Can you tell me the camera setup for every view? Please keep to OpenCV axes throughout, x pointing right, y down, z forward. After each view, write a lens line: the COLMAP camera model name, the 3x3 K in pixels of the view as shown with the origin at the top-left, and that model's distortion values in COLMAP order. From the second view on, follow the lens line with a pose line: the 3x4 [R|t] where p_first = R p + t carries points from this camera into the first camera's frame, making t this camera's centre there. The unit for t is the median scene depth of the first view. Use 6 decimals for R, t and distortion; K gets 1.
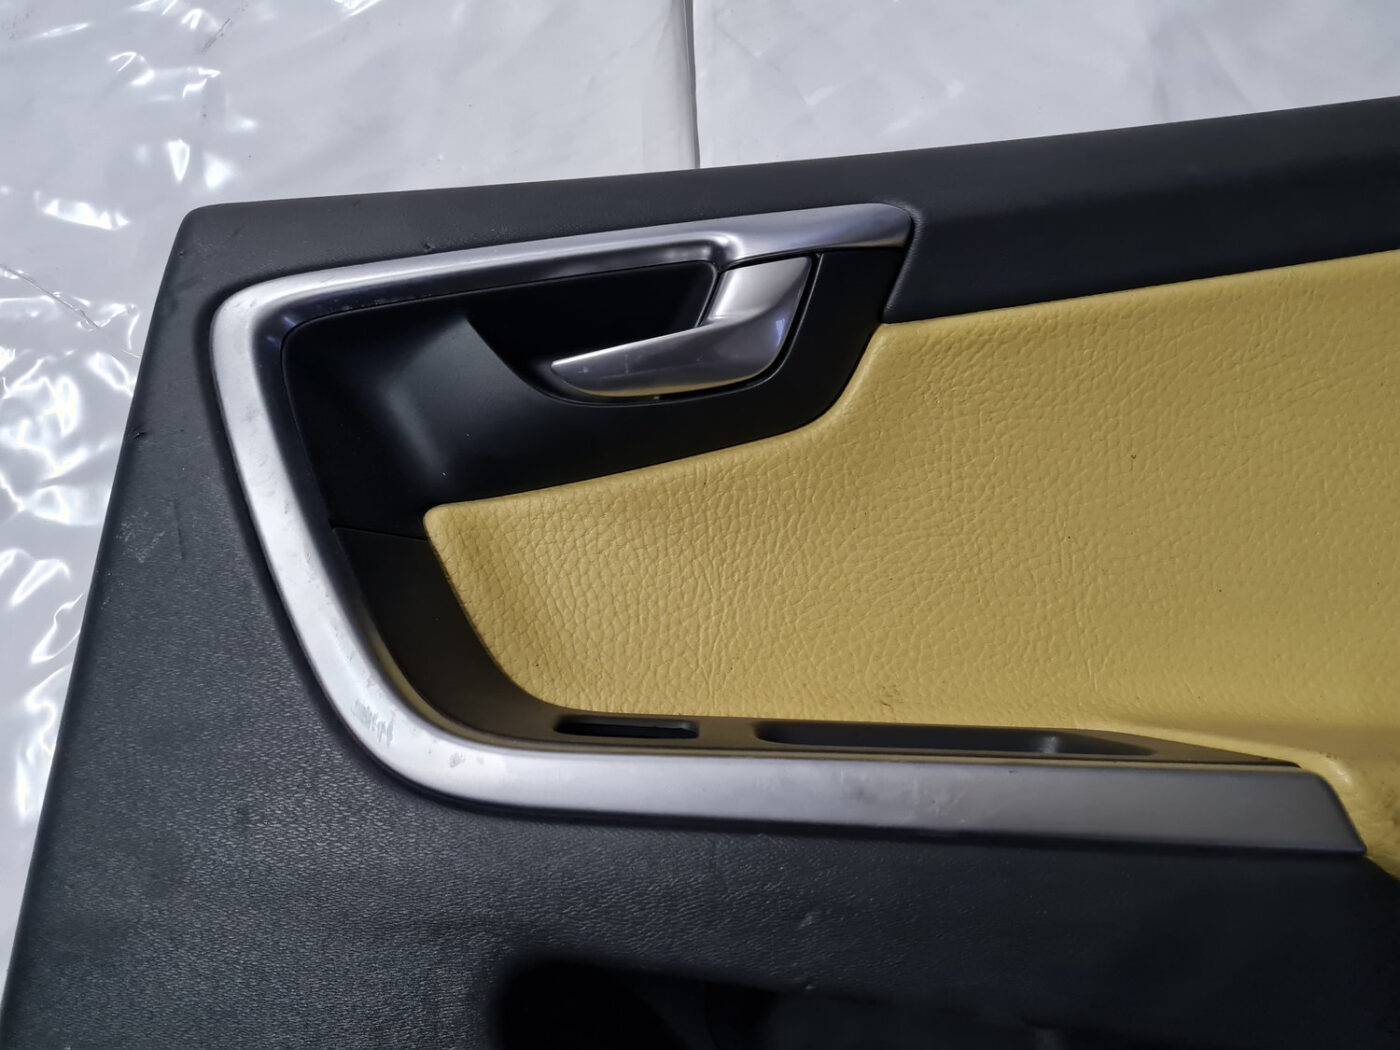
lens RADIAL K [[1052.9, 0, 698.9], [0, 1052.9, 523.5], [0, 0, 1]] dist [0.026699, -0.006271]
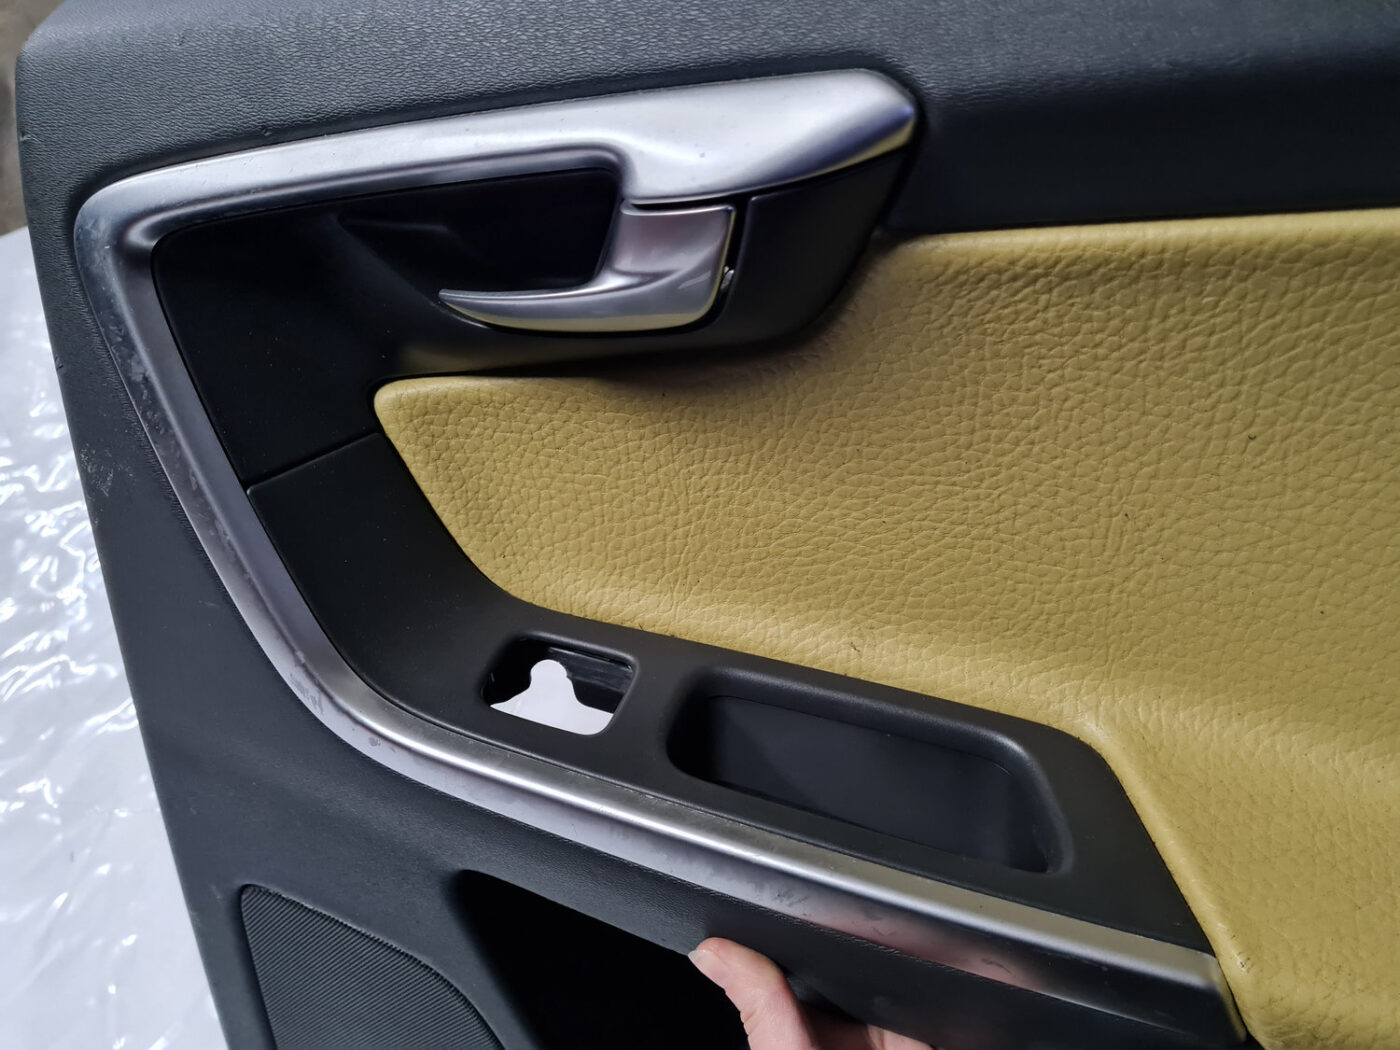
lens RADIAL K [[1052.9, 0, 702.4], [0, 1052.9, 526.1], [0, 0, 1]] dist [0.026699, -0.006271]
pose [[0.938325, 0.172072, -0.299896, 0.296764], [0.070506, 0.753916, 0.653177, -0.493116], [0.338490, -0.634036, 0.695286, 0.375642]]
